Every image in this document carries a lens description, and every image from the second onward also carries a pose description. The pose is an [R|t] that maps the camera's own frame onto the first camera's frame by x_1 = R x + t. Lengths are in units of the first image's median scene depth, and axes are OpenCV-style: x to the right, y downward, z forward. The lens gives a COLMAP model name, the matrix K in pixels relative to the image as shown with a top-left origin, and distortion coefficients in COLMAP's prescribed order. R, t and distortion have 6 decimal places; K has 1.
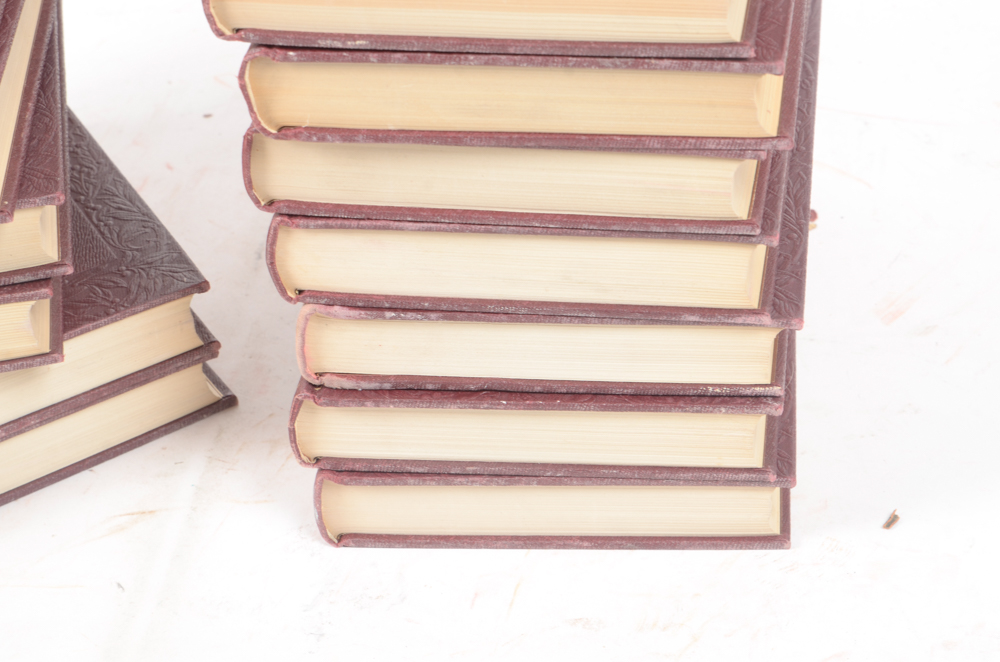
lens RADIAL K [[2618.6, 0, 496.7], [0, 2618.6, 329.2], [0, 0, 1]] dist [0.066844, 0.000000]
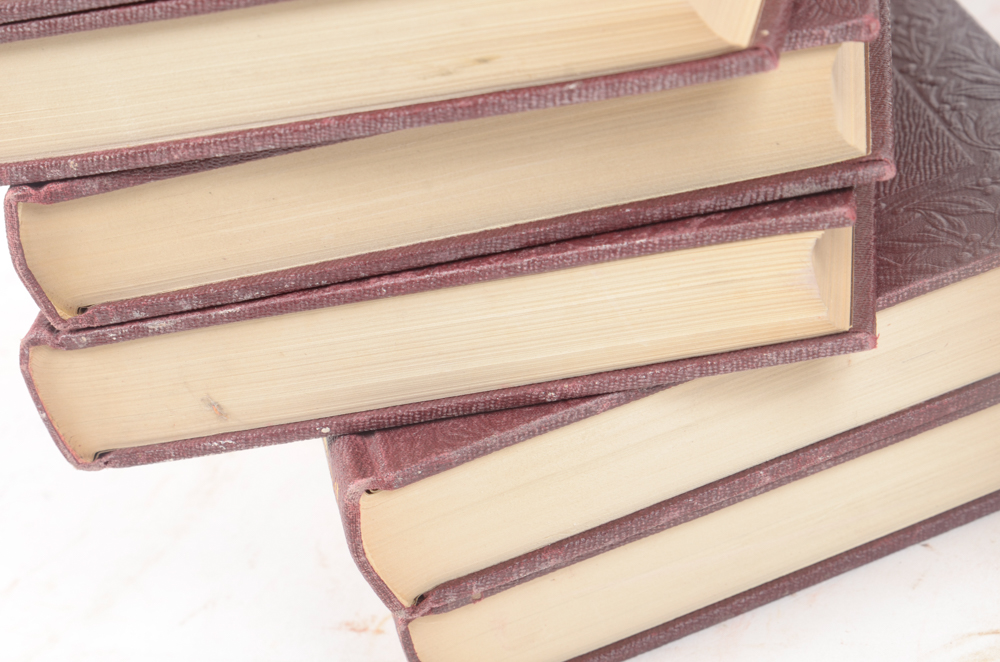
lens RADIAL K [[2618.6, 0, 495.9], [0, 2618.6, 330.2], [0, 0, 1]] dist [0.066844, 0.000000]
pose [[0.951986, 0.005880, -0.306084, -0.073912], [-0.006451, 0.999979, -0.000856, 0.009443], [0.306072, 0.002790, 0.952004, 0.458529]]
